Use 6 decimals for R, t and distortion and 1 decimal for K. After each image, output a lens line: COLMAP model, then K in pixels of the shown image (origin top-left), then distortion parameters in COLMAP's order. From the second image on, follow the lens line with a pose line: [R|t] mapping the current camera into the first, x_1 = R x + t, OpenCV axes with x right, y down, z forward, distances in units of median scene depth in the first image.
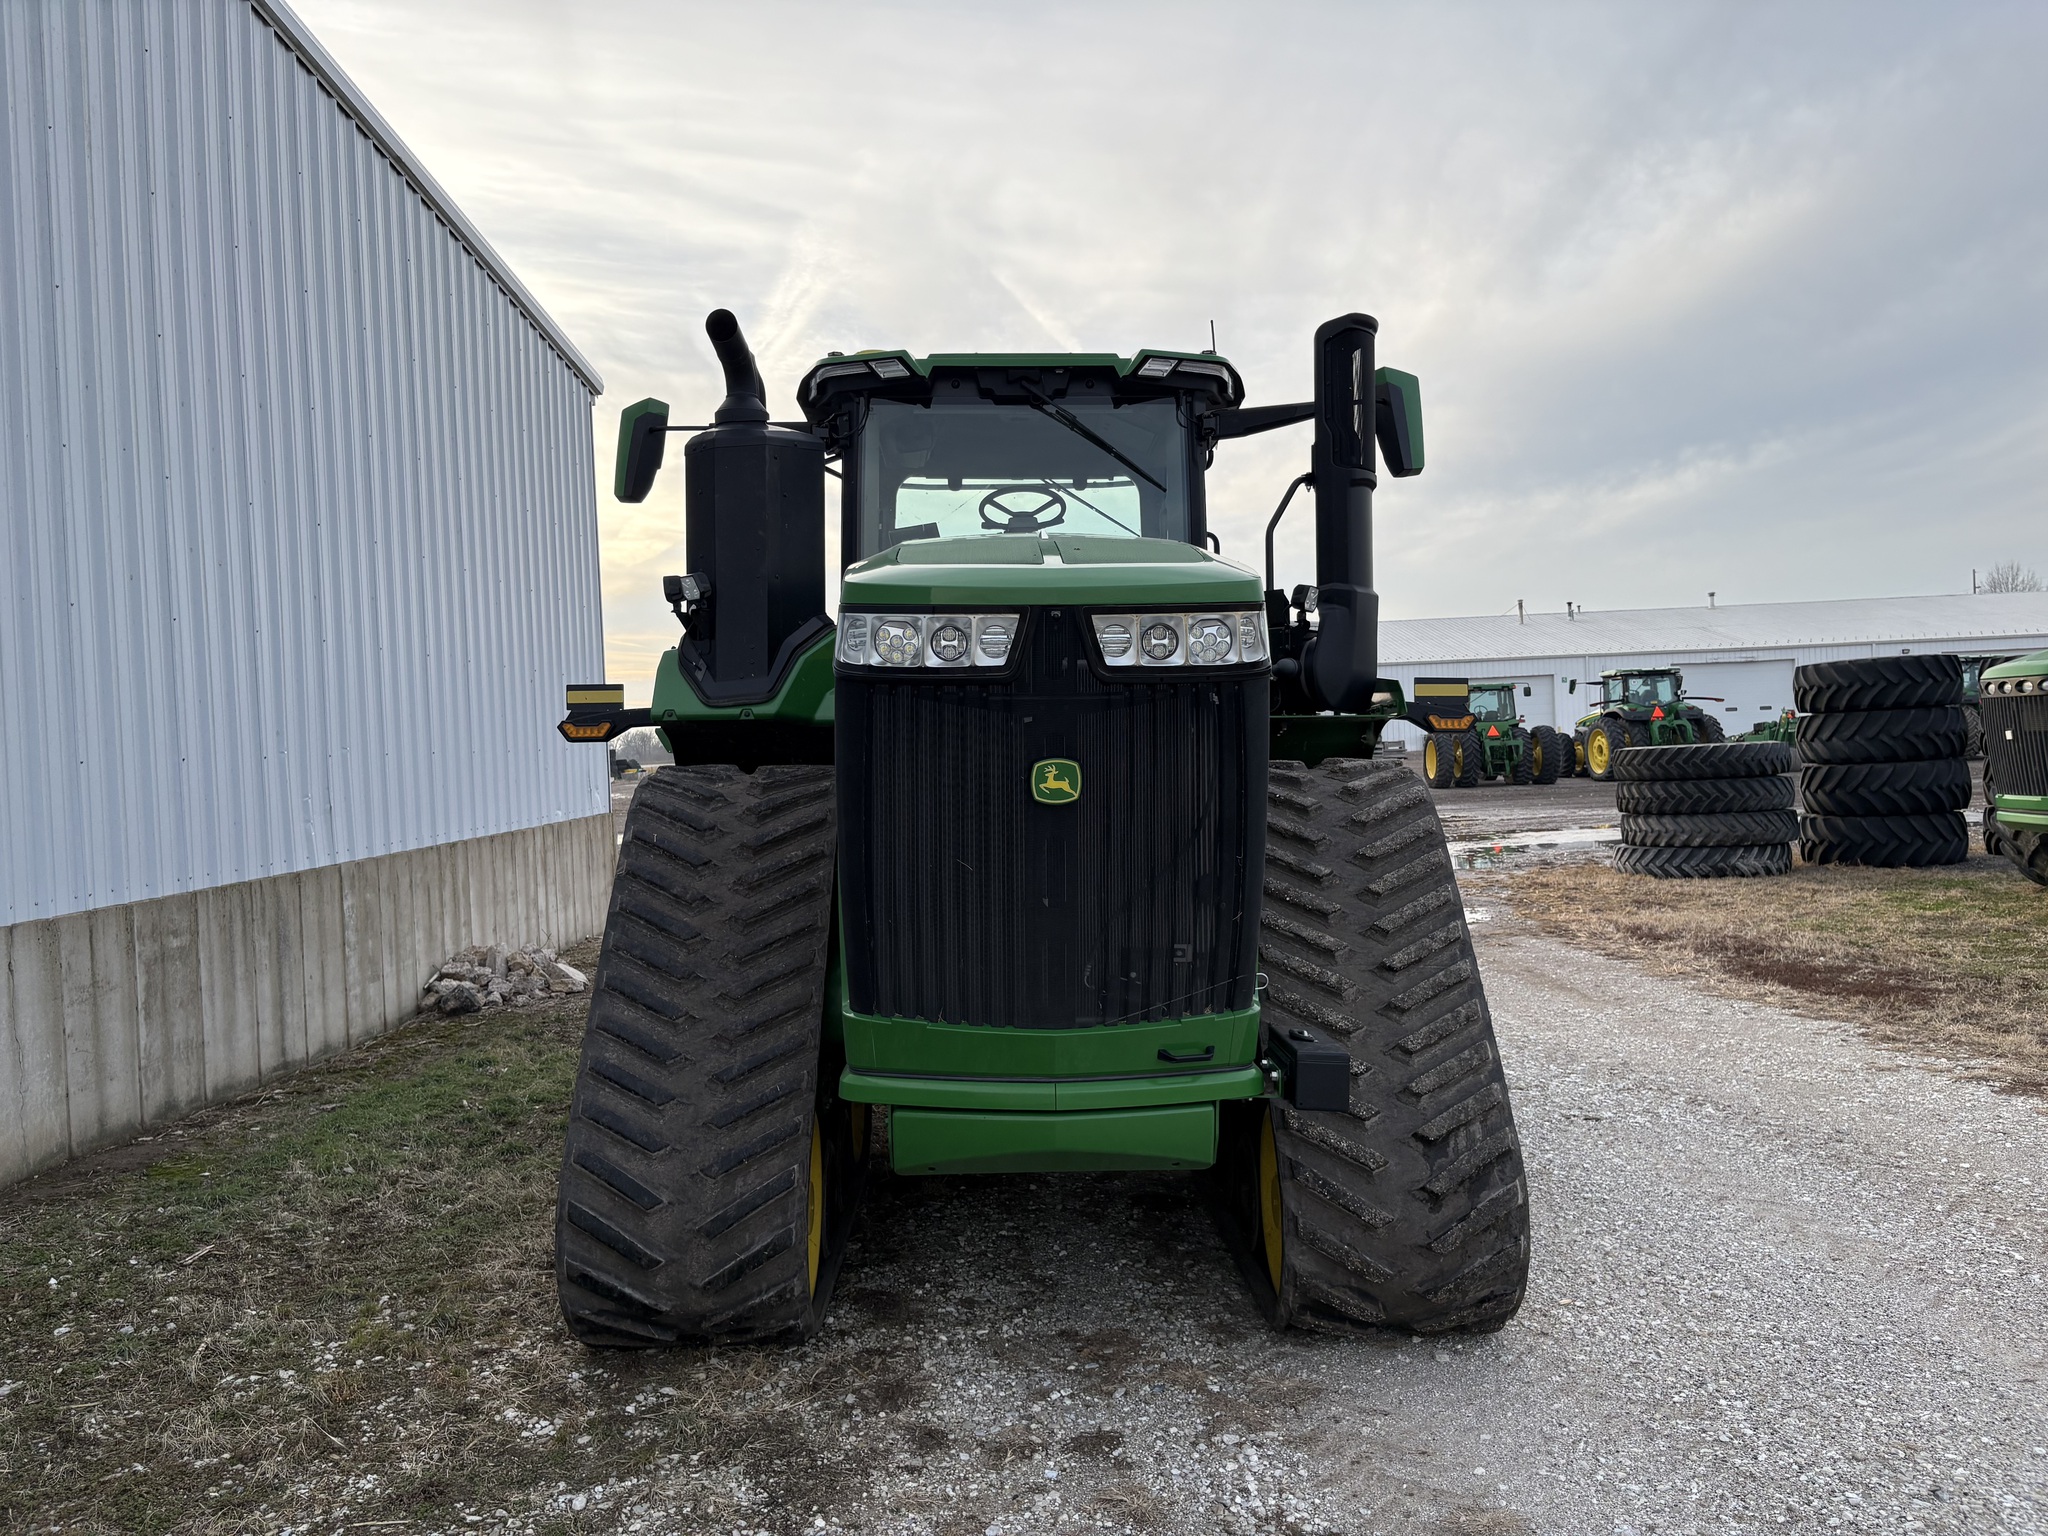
lens RADIAL K [[1453.9, 0, 1006.3], [0, 1453.9, 765.5], [0, 0, 1]] dist [0.030996, -0.030933]
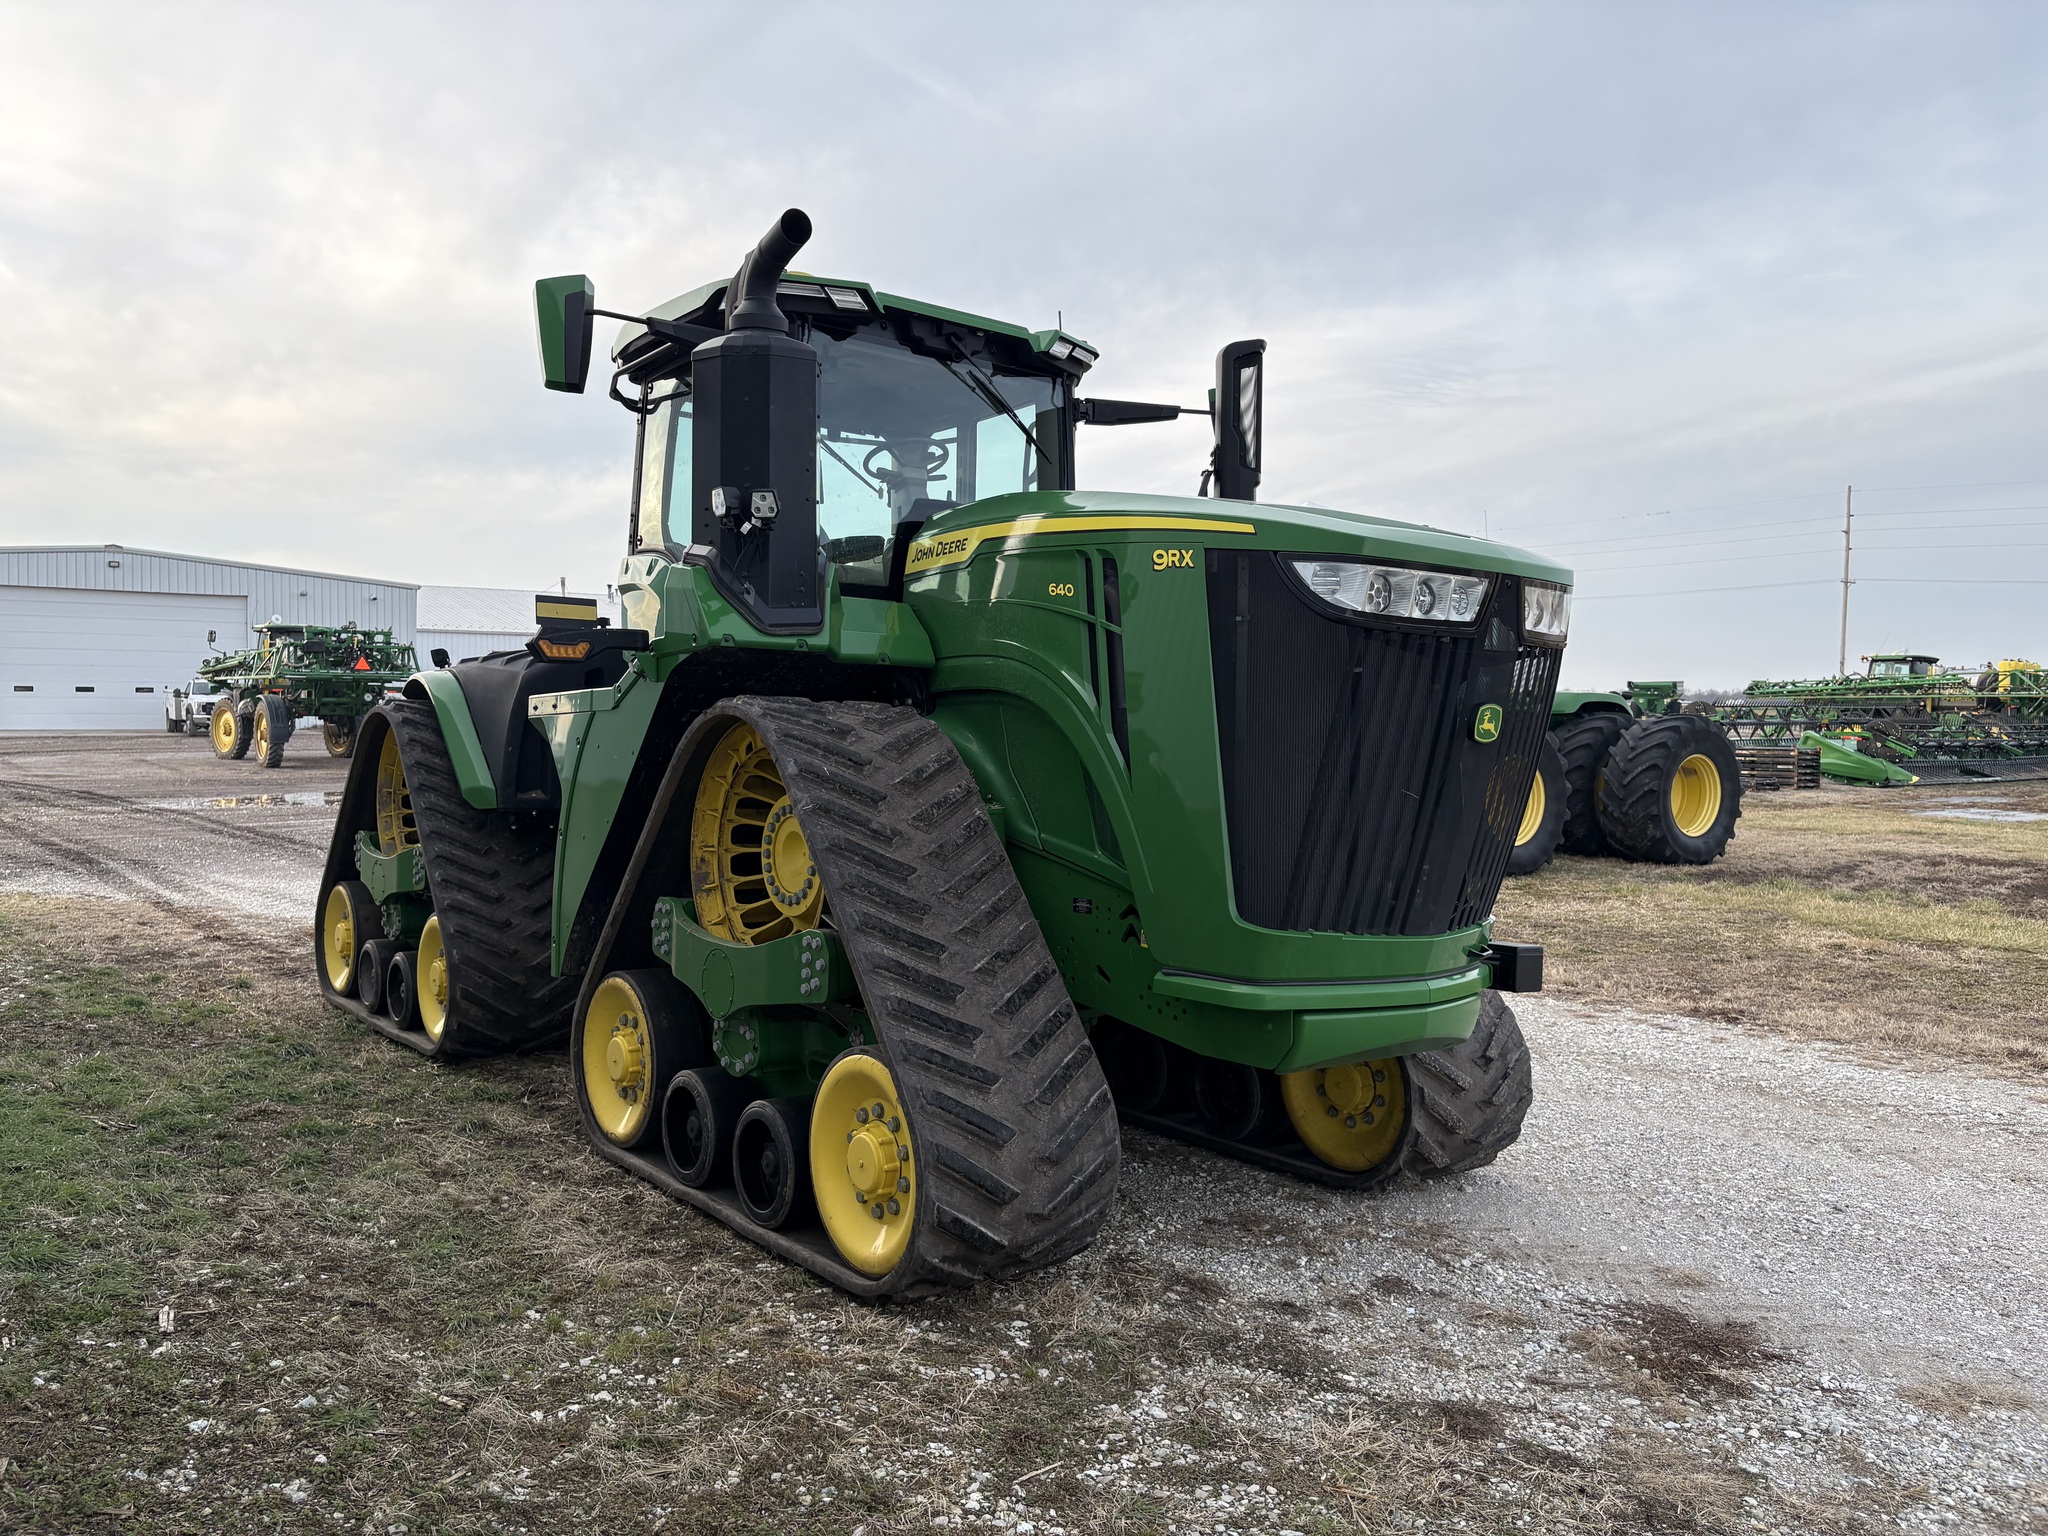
lens RADIAL K [[1453.9, 0, 1006.3], [0, 1453.9, 765.5], [0, 0, 1]] dist [0.030996, -0.030933]
pose [[0.824703, 0.023765, 0.565067, -0.750294], [-0.034325, 0.999378, 0.008067, 0.038363], [-0.564524, -0.026049, 0.825005, 0.182947]]
